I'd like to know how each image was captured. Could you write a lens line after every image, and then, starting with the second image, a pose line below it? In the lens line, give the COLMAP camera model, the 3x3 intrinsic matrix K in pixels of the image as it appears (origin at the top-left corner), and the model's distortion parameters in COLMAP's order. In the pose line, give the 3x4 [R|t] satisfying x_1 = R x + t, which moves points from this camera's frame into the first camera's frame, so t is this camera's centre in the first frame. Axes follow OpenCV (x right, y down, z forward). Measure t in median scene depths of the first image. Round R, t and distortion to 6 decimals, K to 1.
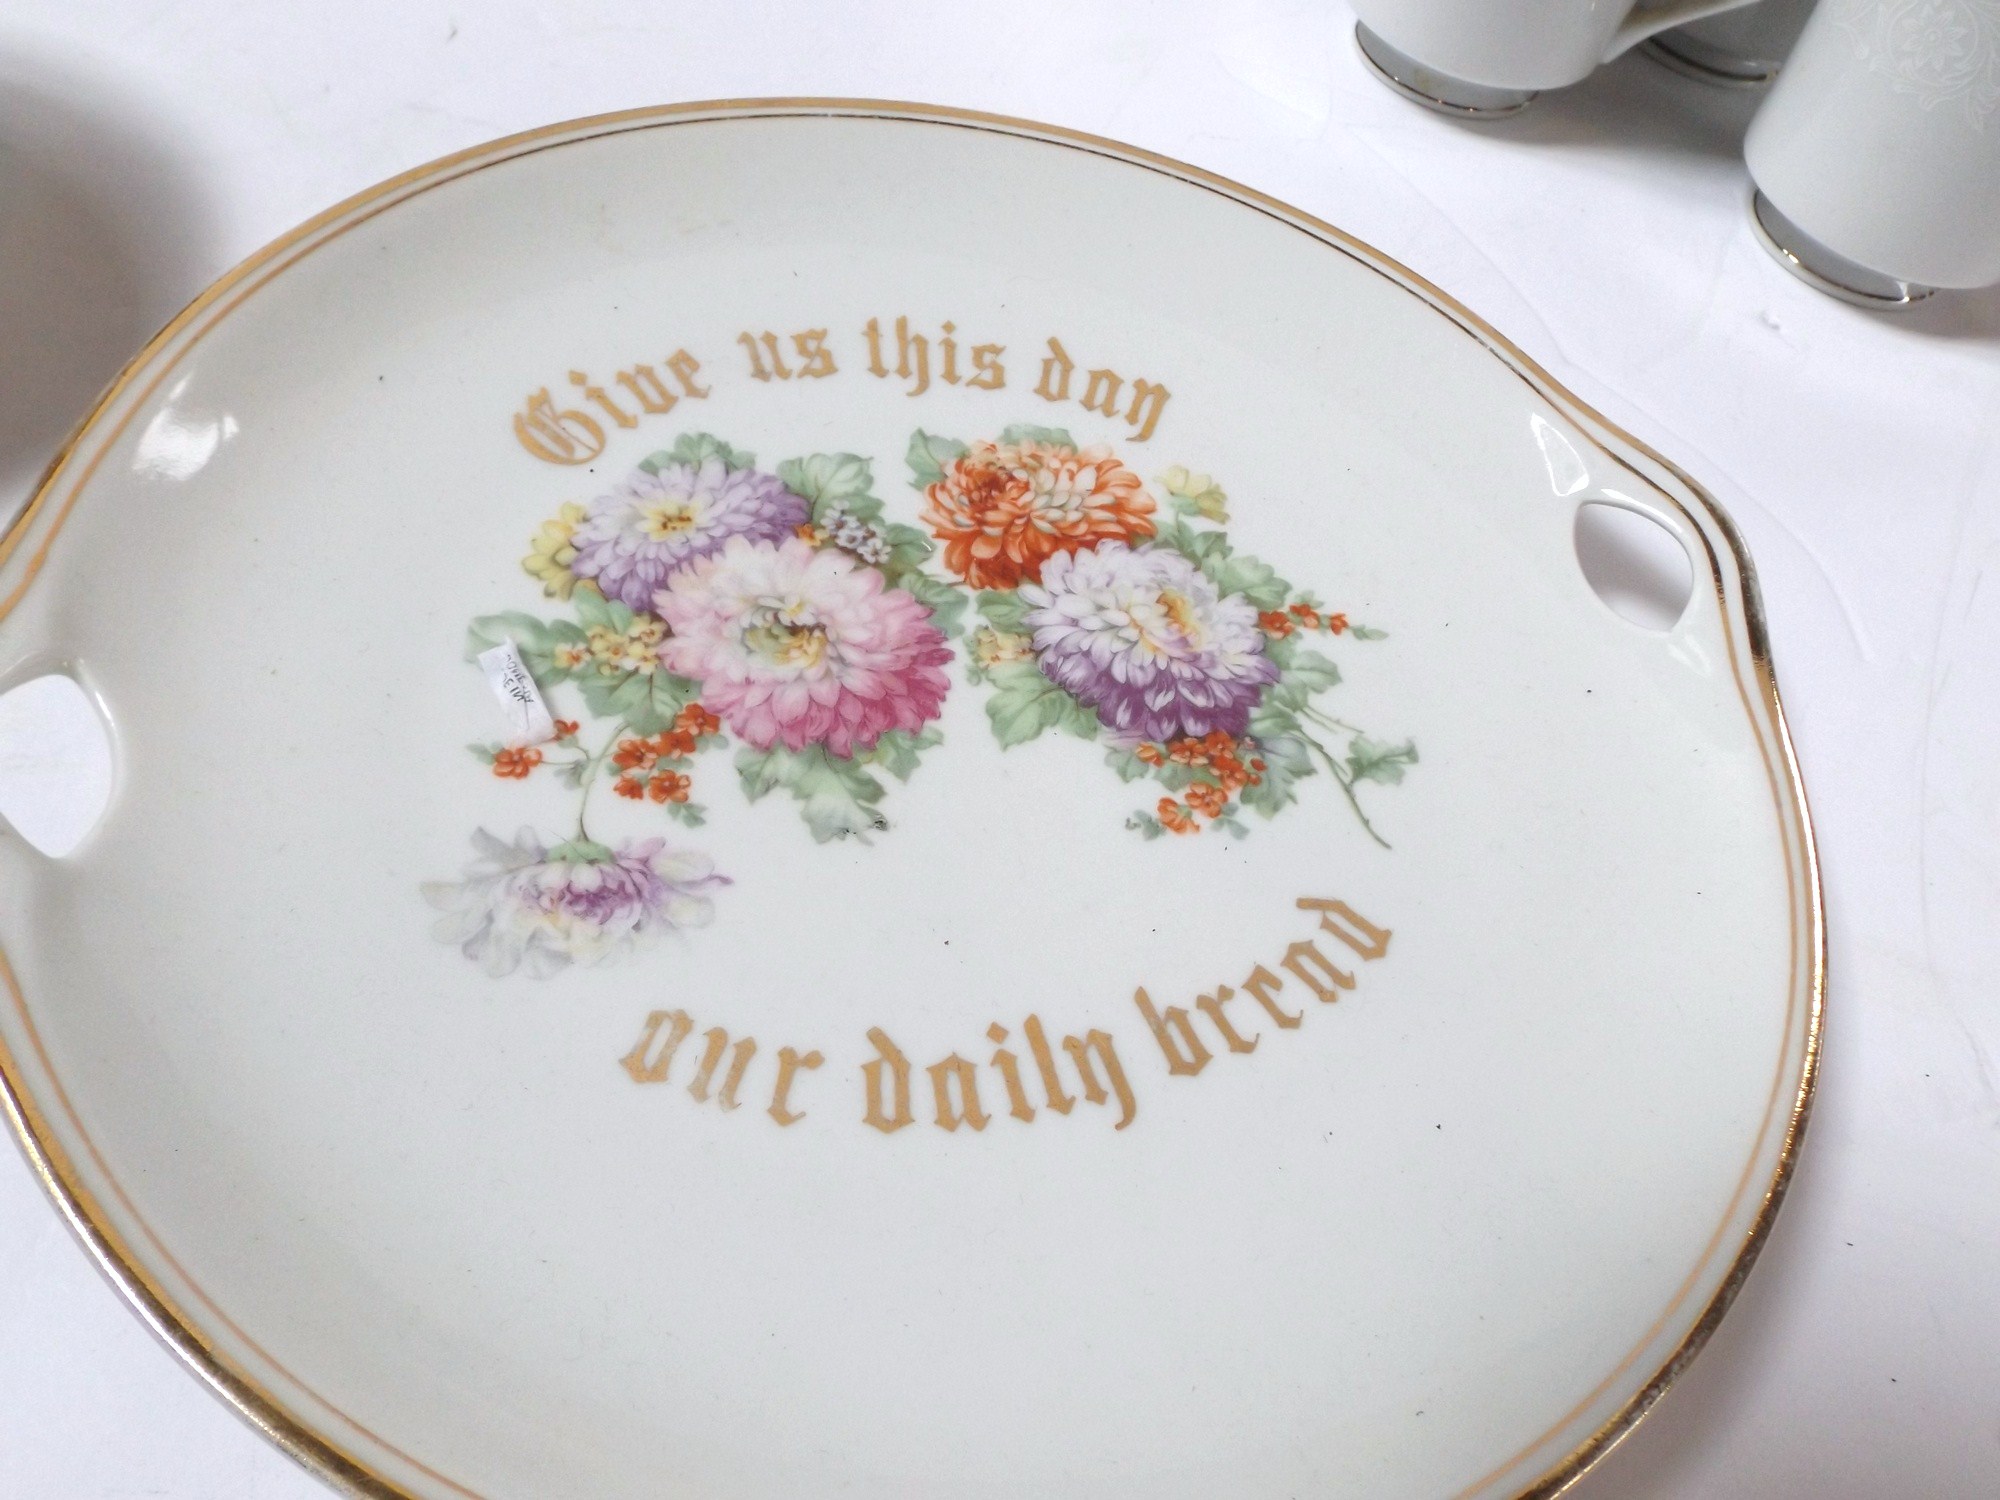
lens RADIAL K [[1419.4, 0, 1000.0], [0, 1419.4, 750.0], [0, 0, 1]] dist [0.009884, -0.020587]
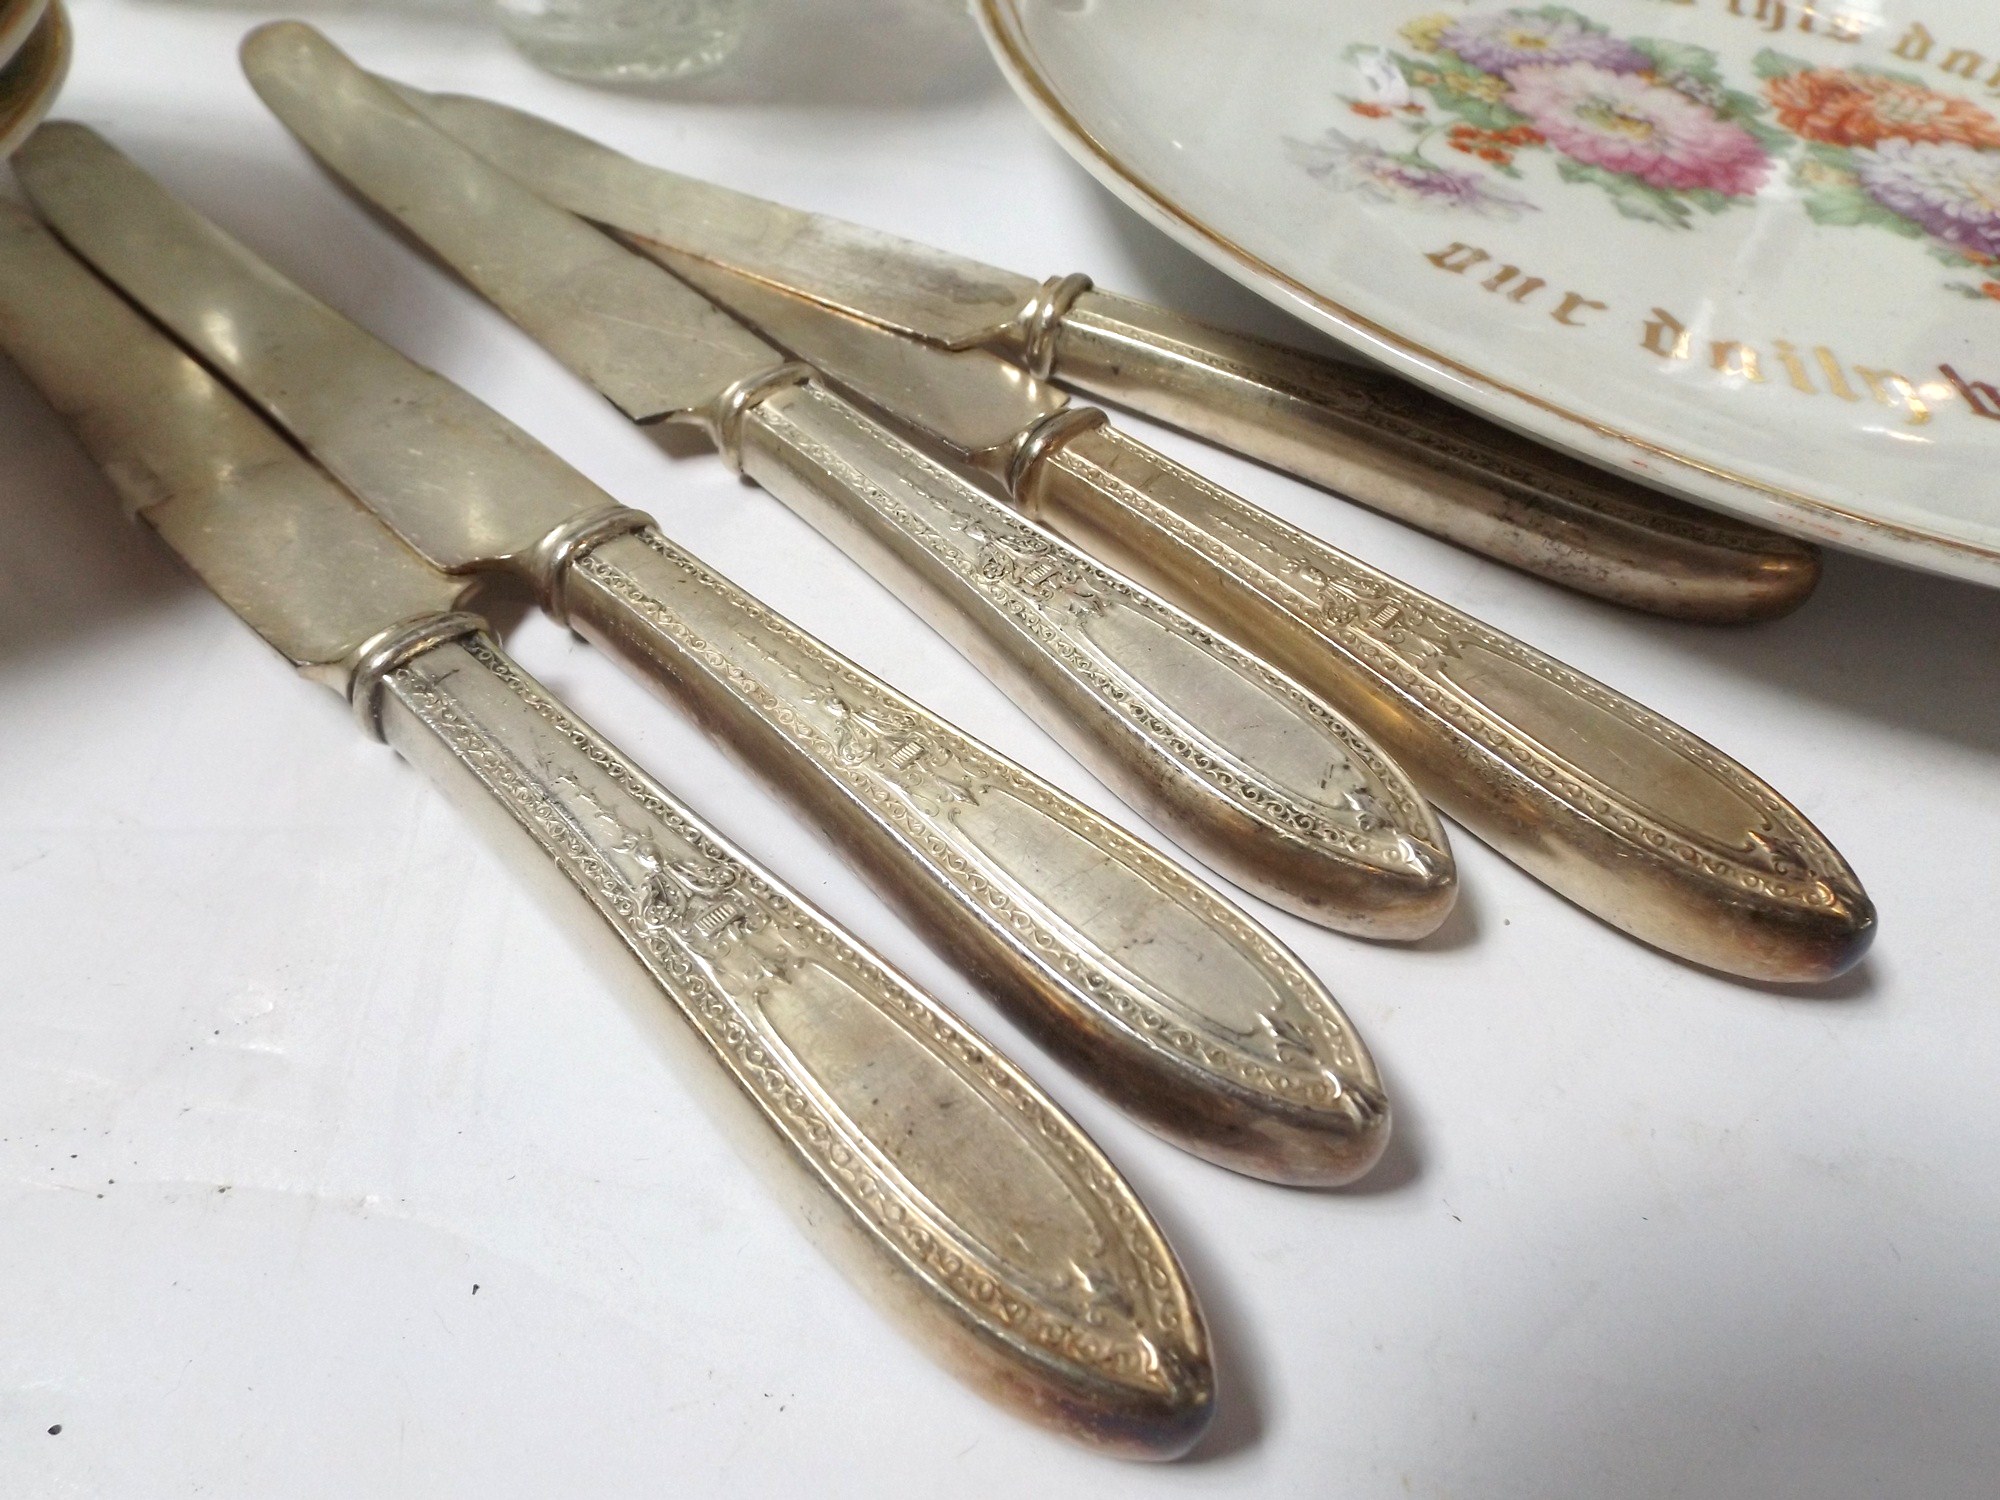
lens RADIAL K [[1419.4, 0, 1000.0], [0, 1419.4, 750.0], [0, 0, 1]] dist [0.009884, -0.020587]
pose [[0.888758, 0.256443, -0.379930, -0.033480], [-0.332113, 0.931534, -0.148141, 0.672167], [0.315928, 0.257841, 0.913076, -0.007259]]
